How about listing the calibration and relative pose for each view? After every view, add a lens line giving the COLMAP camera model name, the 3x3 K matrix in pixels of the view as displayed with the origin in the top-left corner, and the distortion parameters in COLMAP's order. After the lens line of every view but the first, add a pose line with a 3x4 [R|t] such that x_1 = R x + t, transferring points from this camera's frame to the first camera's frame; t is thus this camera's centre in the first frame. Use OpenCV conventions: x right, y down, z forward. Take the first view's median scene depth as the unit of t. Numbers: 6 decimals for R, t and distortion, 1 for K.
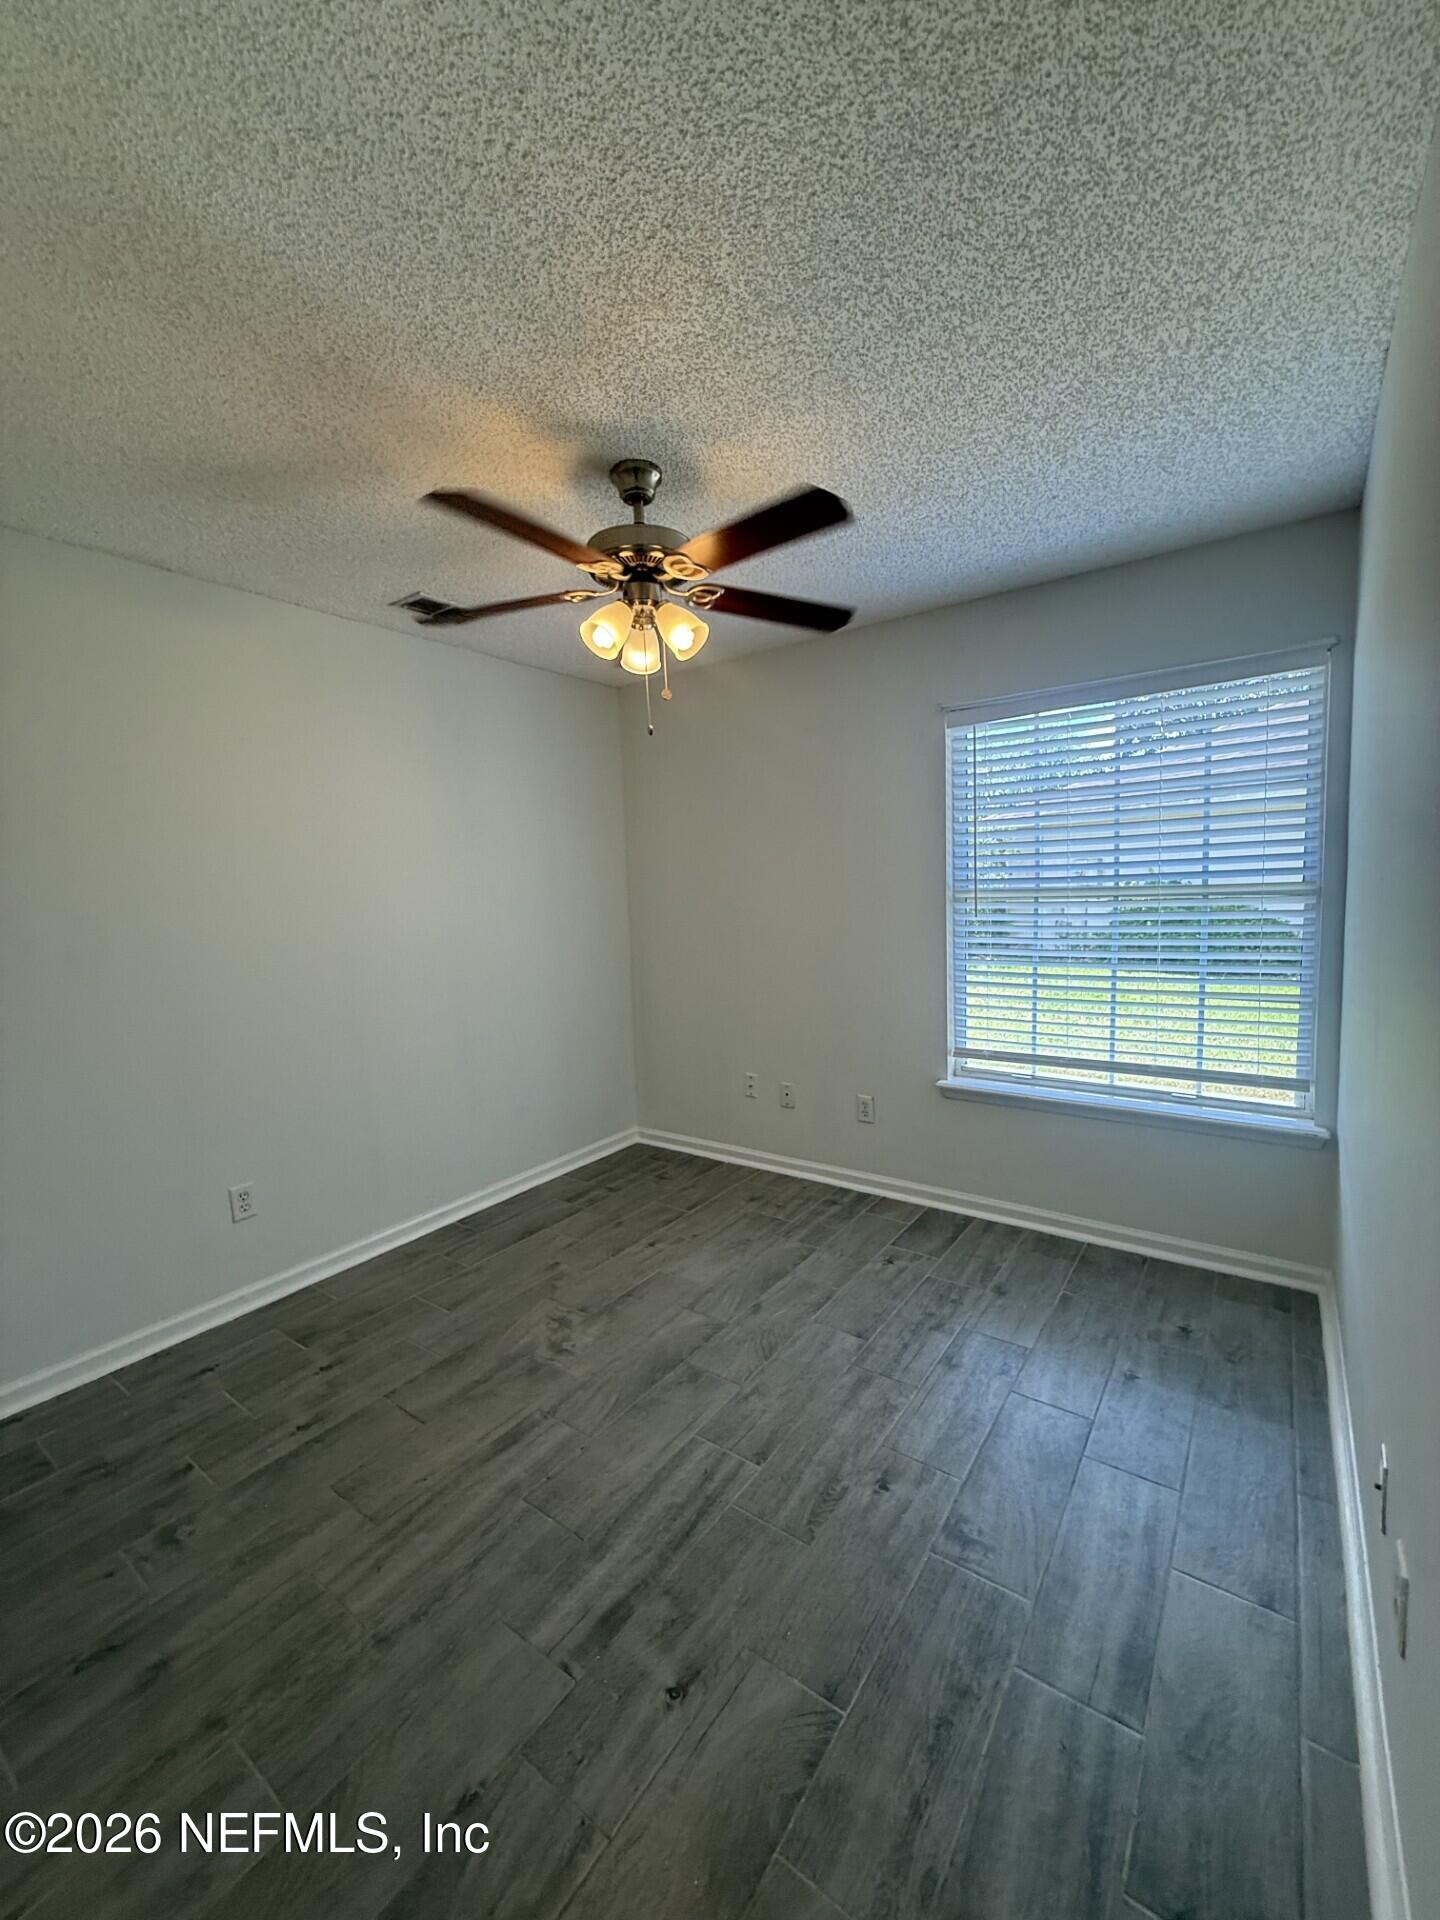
lens RADIAL K [[764.7, 0, 723.1], [0, 764.7, 958.5], [0, 0, 1]] dist [-0.002802, -0.001074]
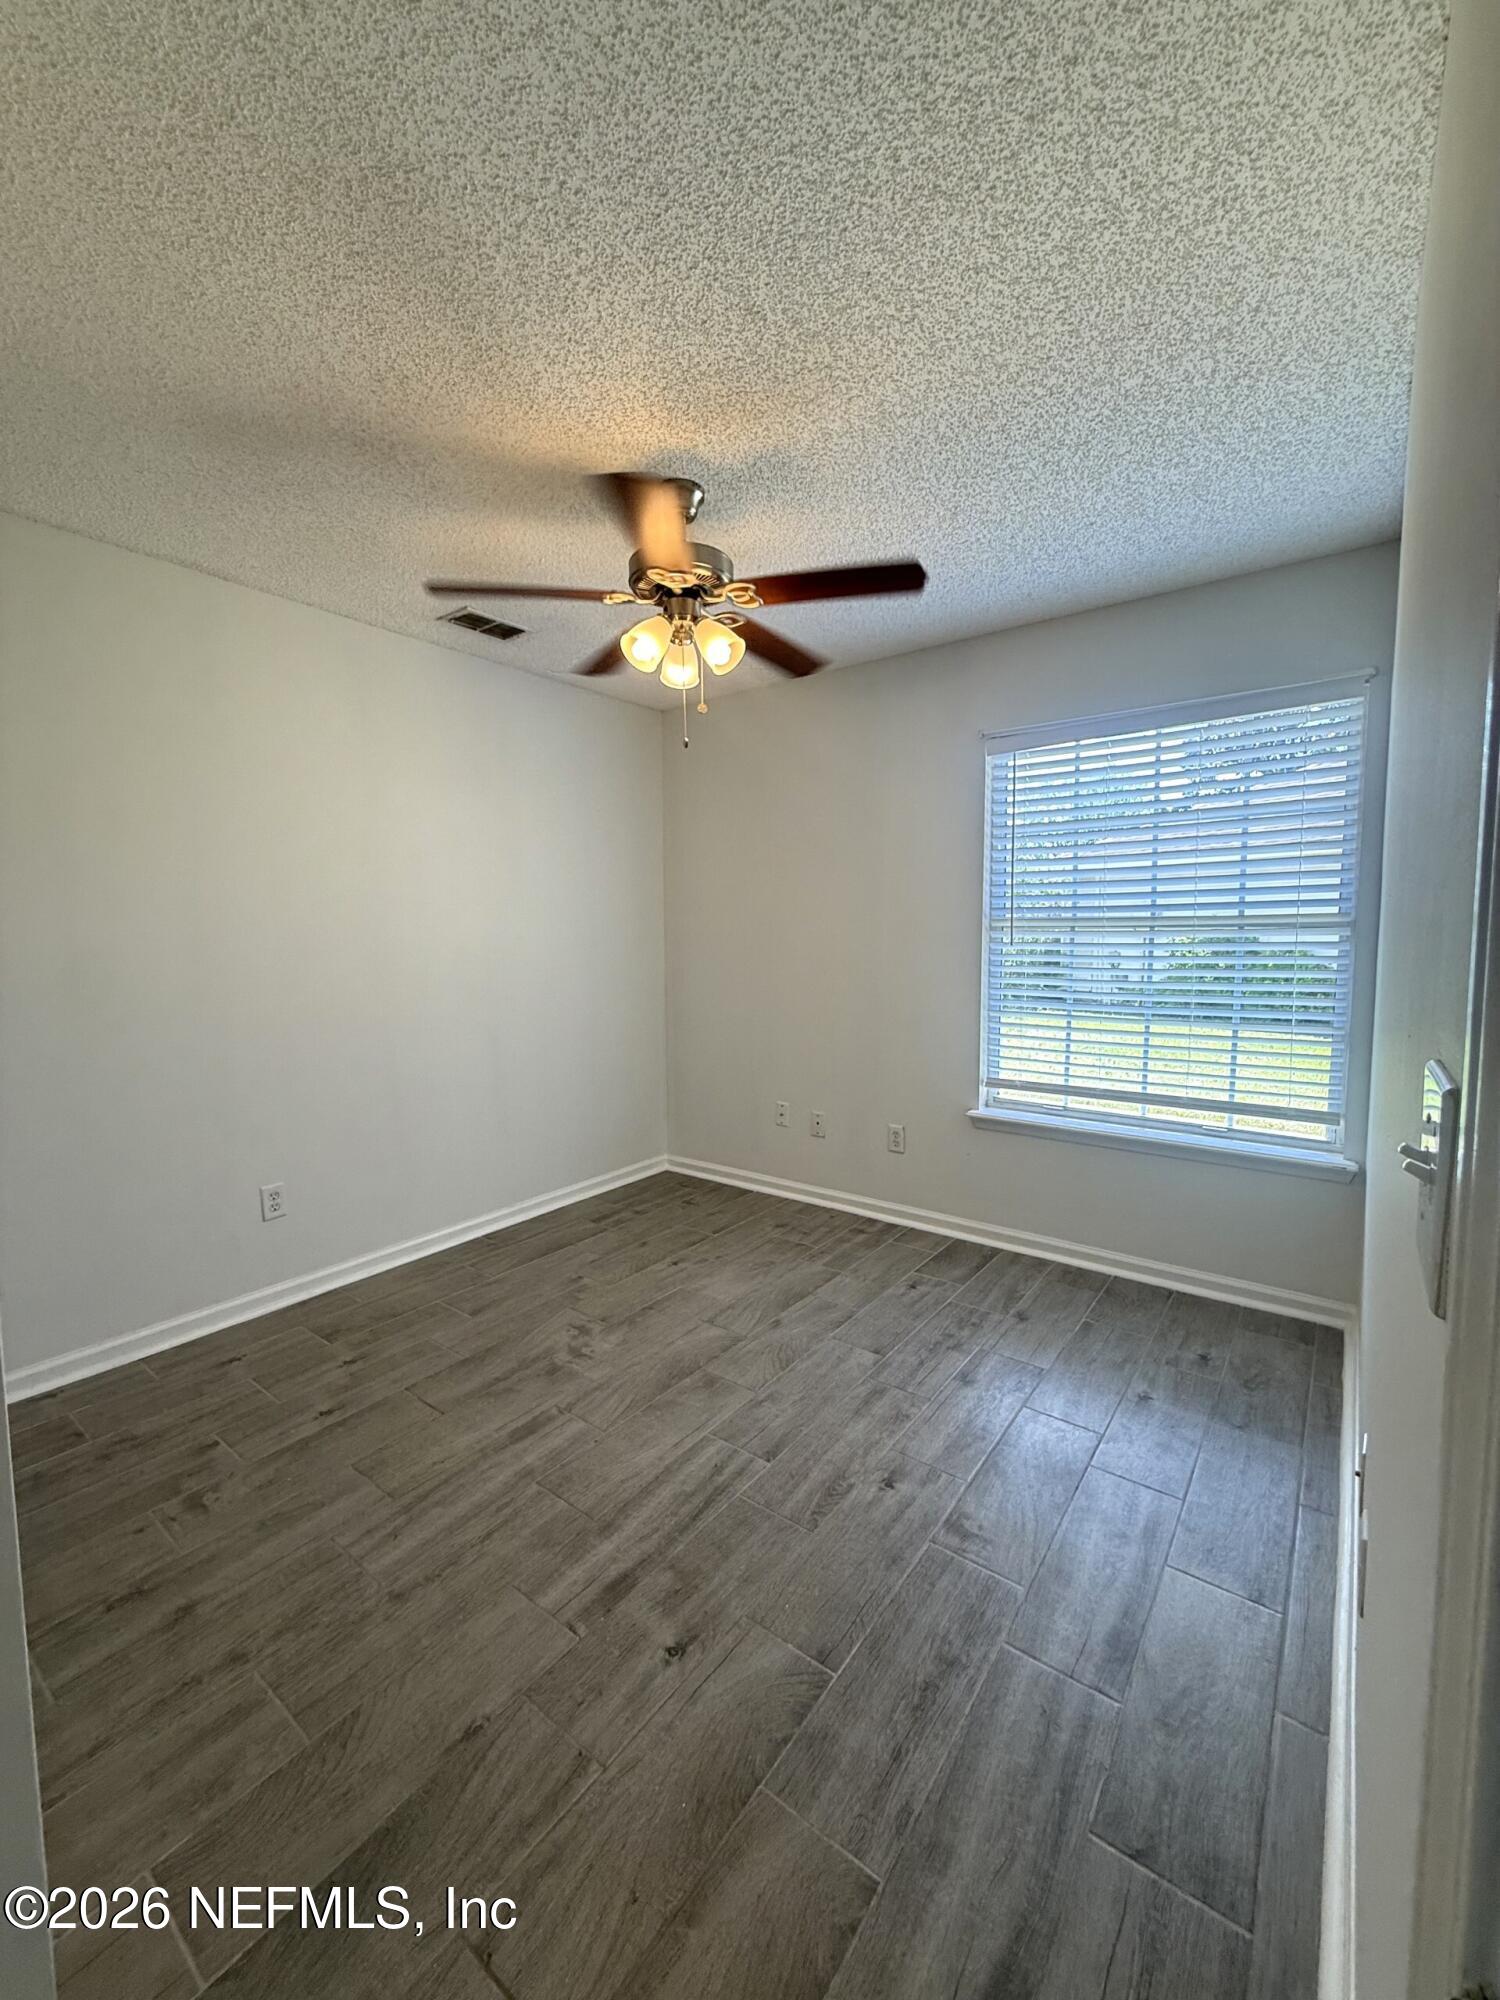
lens RADIAL K [[796.6, 0, 750.8], [0, 796.6, 997.7], [0, 0, 1]] dist [-0.002802, -0.001074]
pose [[0.999320, 0.030237, -0.021109, 0.032668], [-0.030455, 0.999485, -0.010081, 0.068313], [0.020794, 0.010717, 0.999726, -0.080362]]
